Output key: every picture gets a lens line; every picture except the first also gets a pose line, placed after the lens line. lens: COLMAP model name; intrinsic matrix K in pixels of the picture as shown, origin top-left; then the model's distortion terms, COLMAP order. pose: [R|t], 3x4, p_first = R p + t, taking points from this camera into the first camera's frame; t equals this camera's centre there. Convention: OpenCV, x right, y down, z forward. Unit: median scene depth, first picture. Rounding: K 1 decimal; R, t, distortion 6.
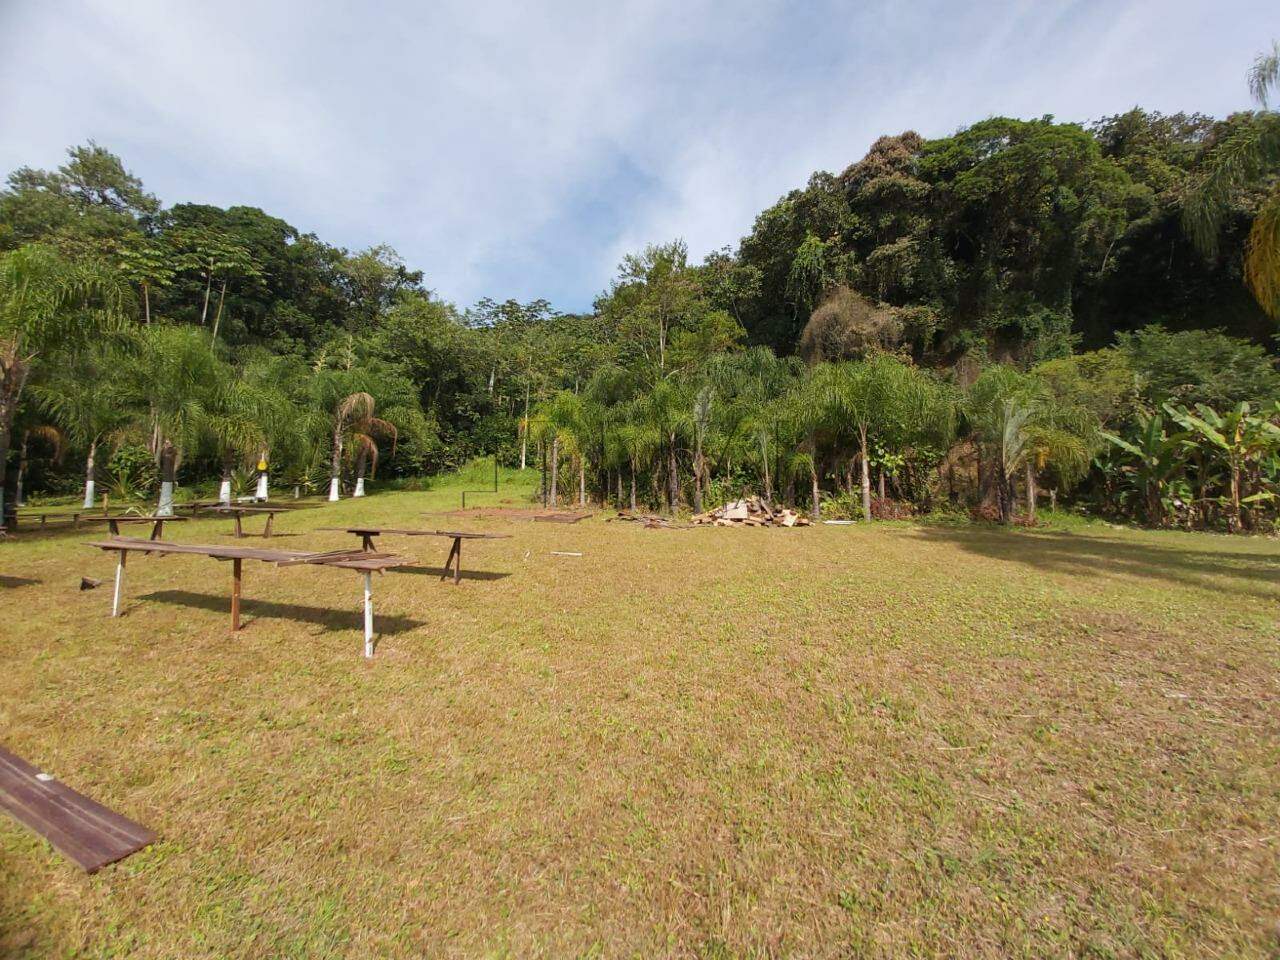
lens RADIAL K [[484.4, 0, 653.6], [0, 484.4, 471.7], [0, 0, 1]] dist [-0.000139, -0.012432]
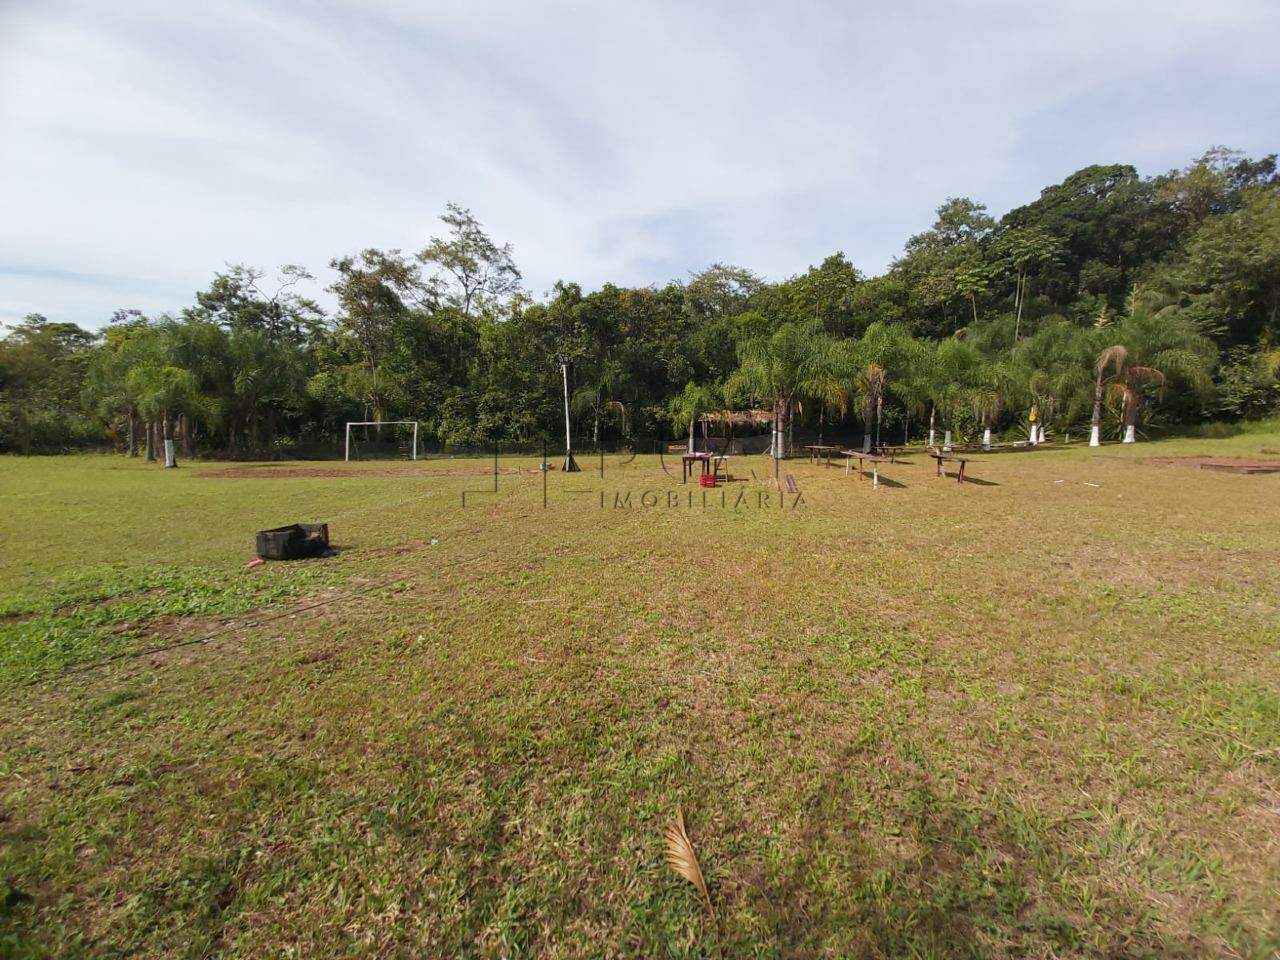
lens RADIAL K [[484.4, 0, 653.6], [0, 484.4, 471.7], [0, 0, 1]] dist [-0.000139, -0.012432]
pose [[0.076984, 0.078079, -0.993970, 0.300552], [0.033635, 0.996158, 0.080855, -0.004626], [0.996465, -0.039657, 0.074062, -0.086490]]
